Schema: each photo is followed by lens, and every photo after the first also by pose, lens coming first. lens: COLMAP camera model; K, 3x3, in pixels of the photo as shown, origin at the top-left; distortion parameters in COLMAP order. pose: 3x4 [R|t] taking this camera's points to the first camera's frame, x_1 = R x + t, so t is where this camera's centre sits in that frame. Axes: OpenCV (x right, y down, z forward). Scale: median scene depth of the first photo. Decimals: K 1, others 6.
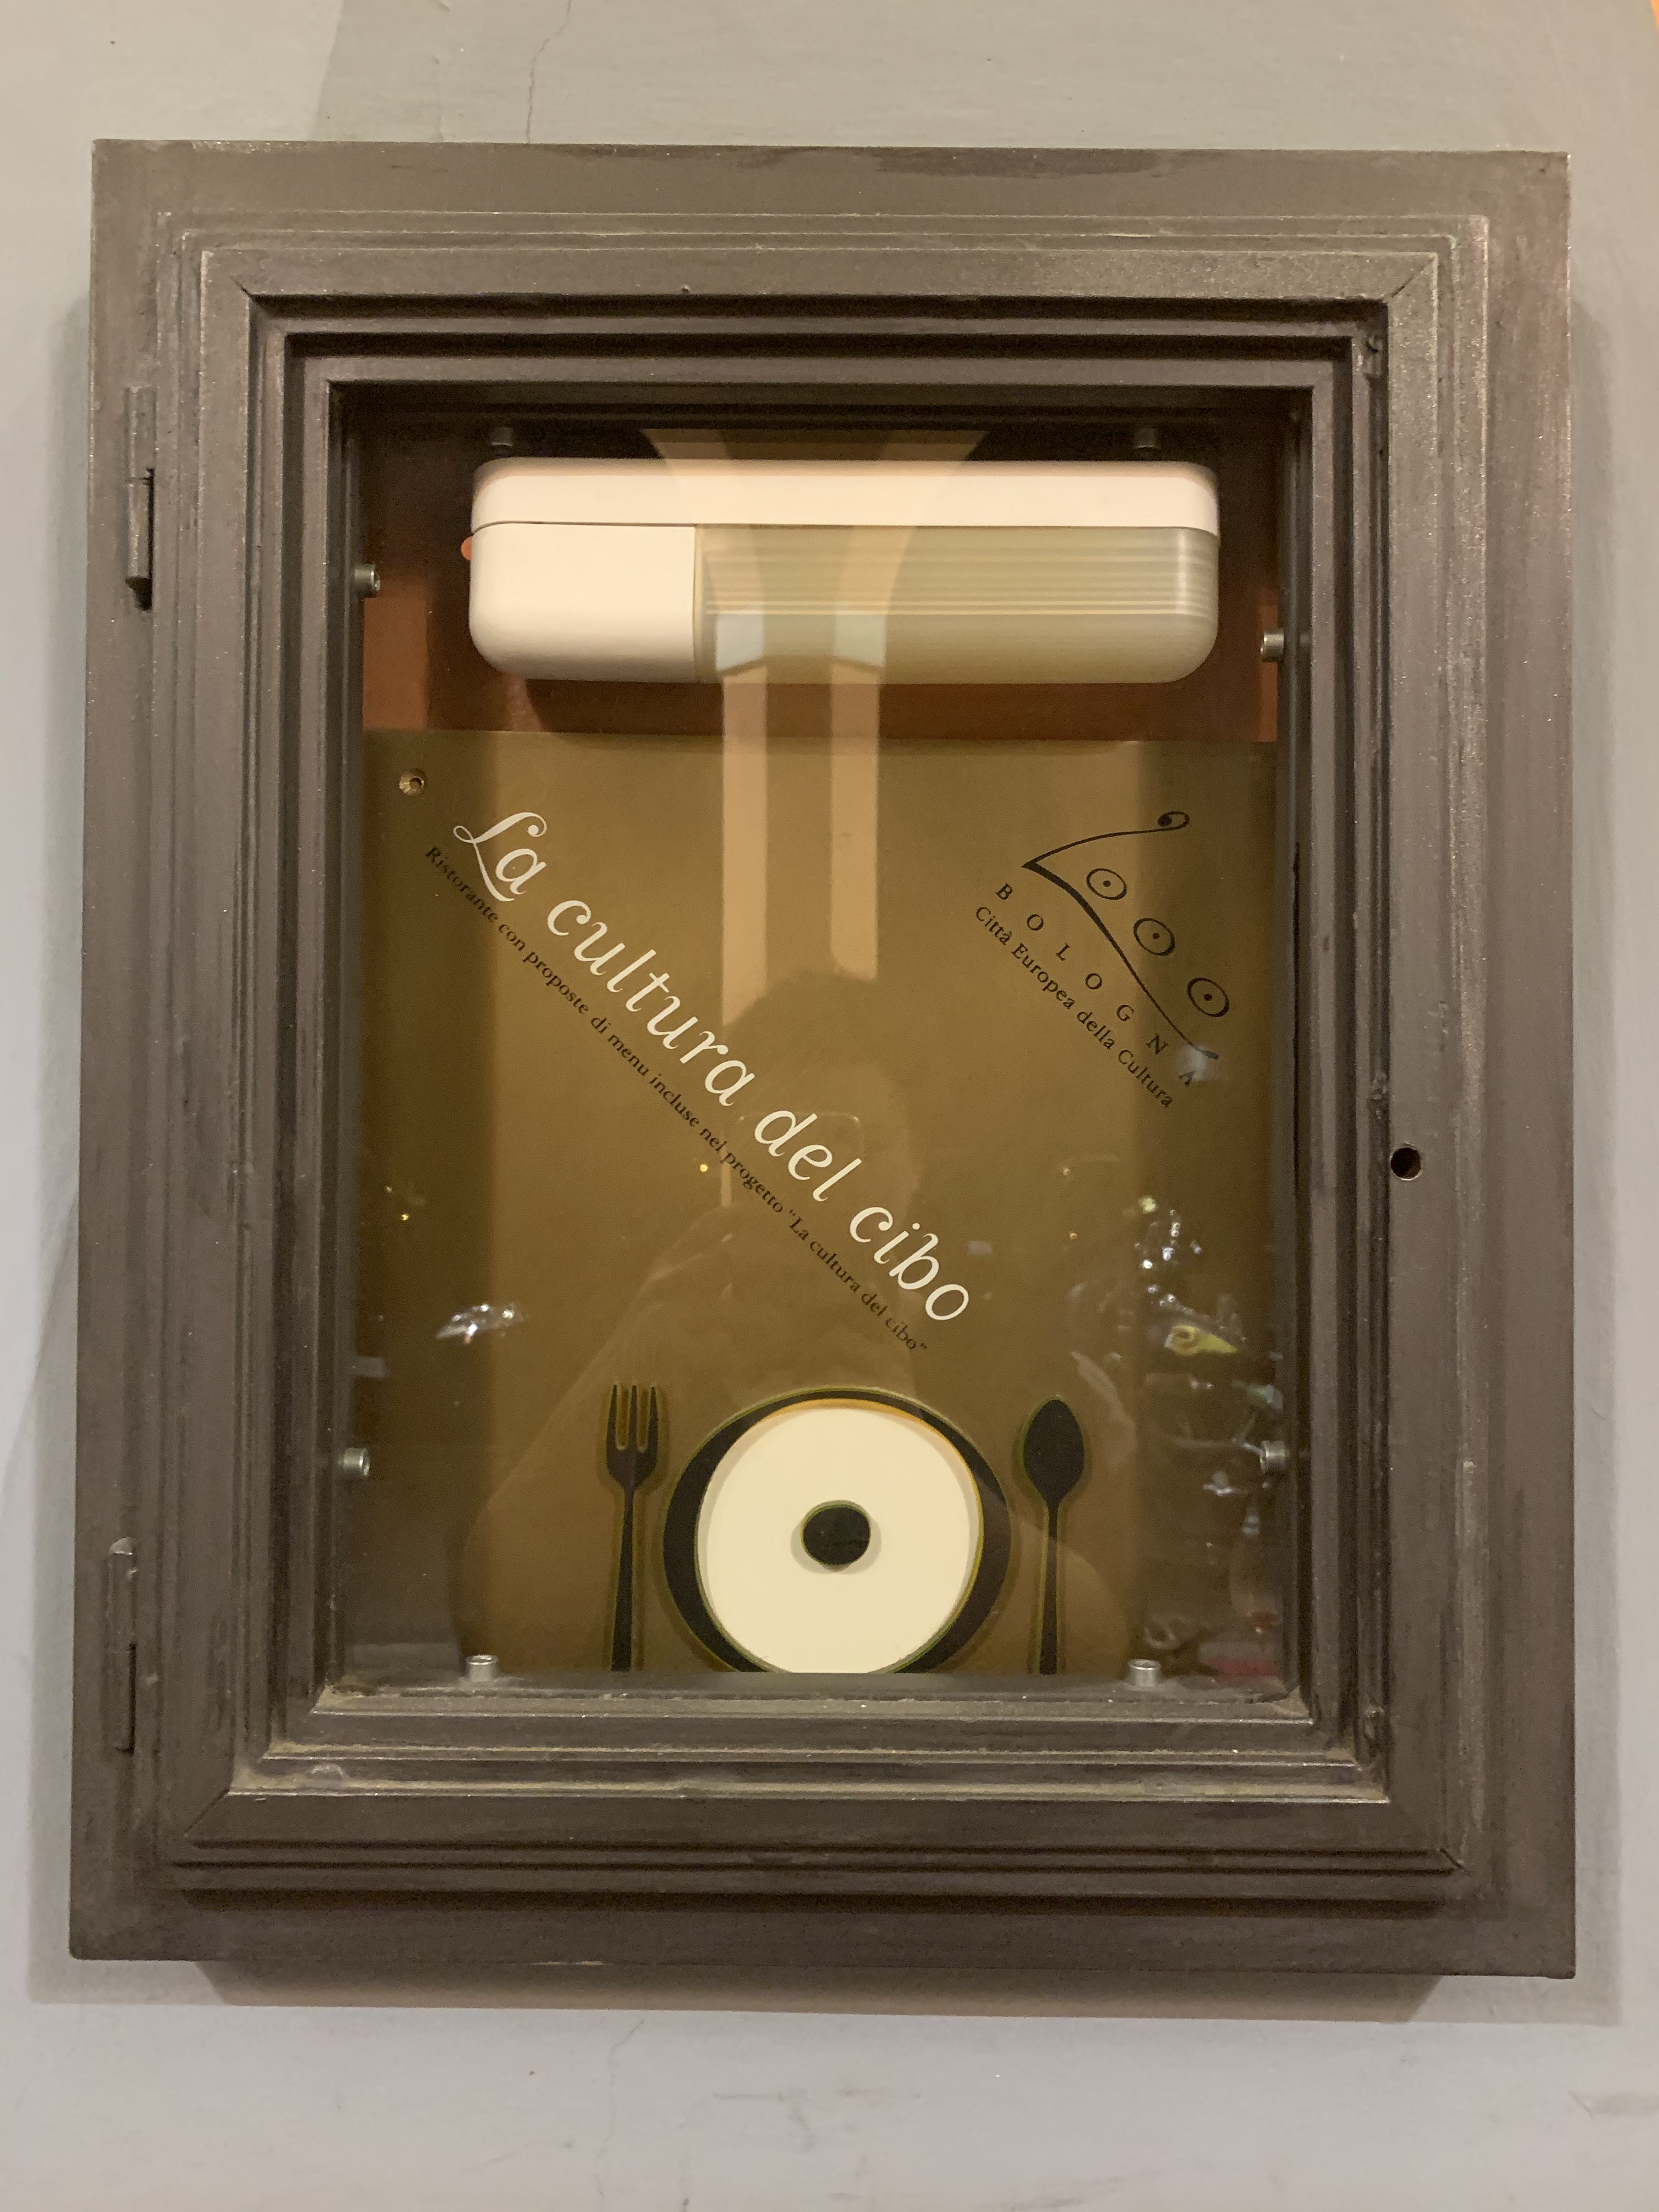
lens RADIAL K [[1667.6, 0, 826.8], [0, 1667.6, 1103.3], [0, 0, 1]] dist [0.008342, -0.008249]
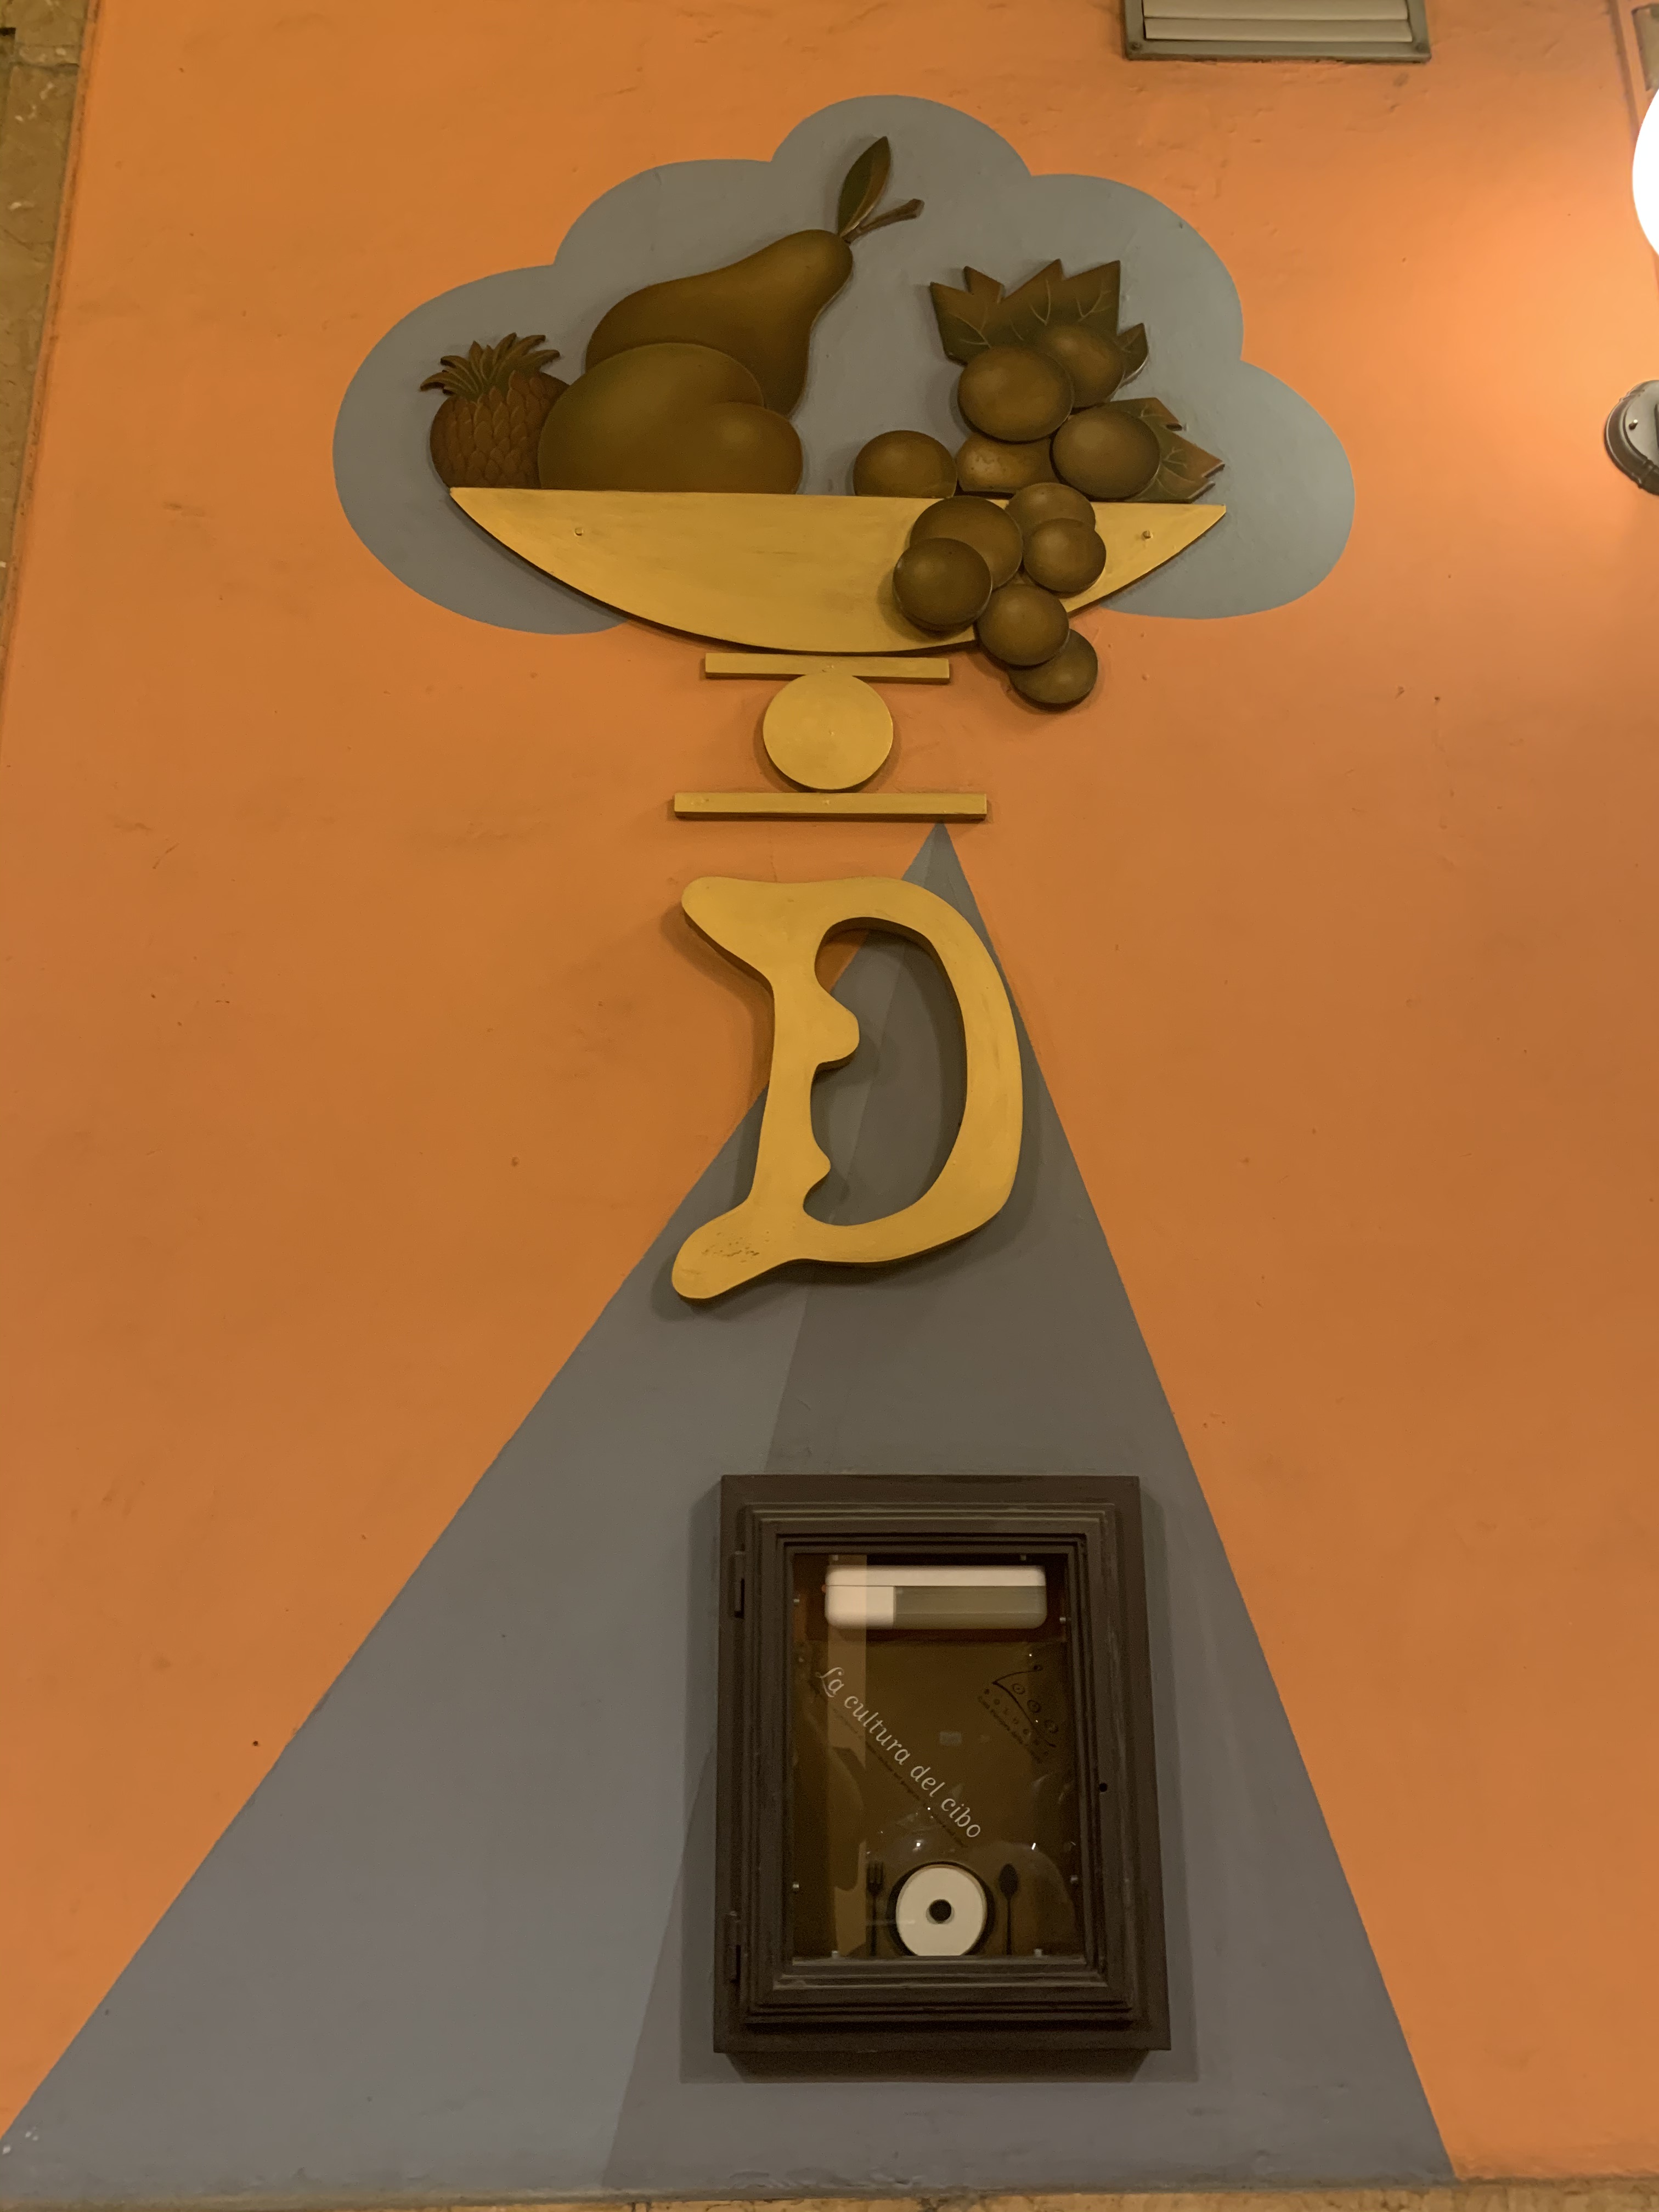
lens RADIAL K [[1667.6, 0, 835.2], [0, 1667.6, 1105.6], [0, 0, 1]] dist [0.008342, -0.008249]
pose [[0.999442, 0.000748, 0.033387, -0.311943], [0.008539, 0.960794, -0.277132, -0.344256], [-0.032286, 0.277263, 0.960252, -2.543453]]
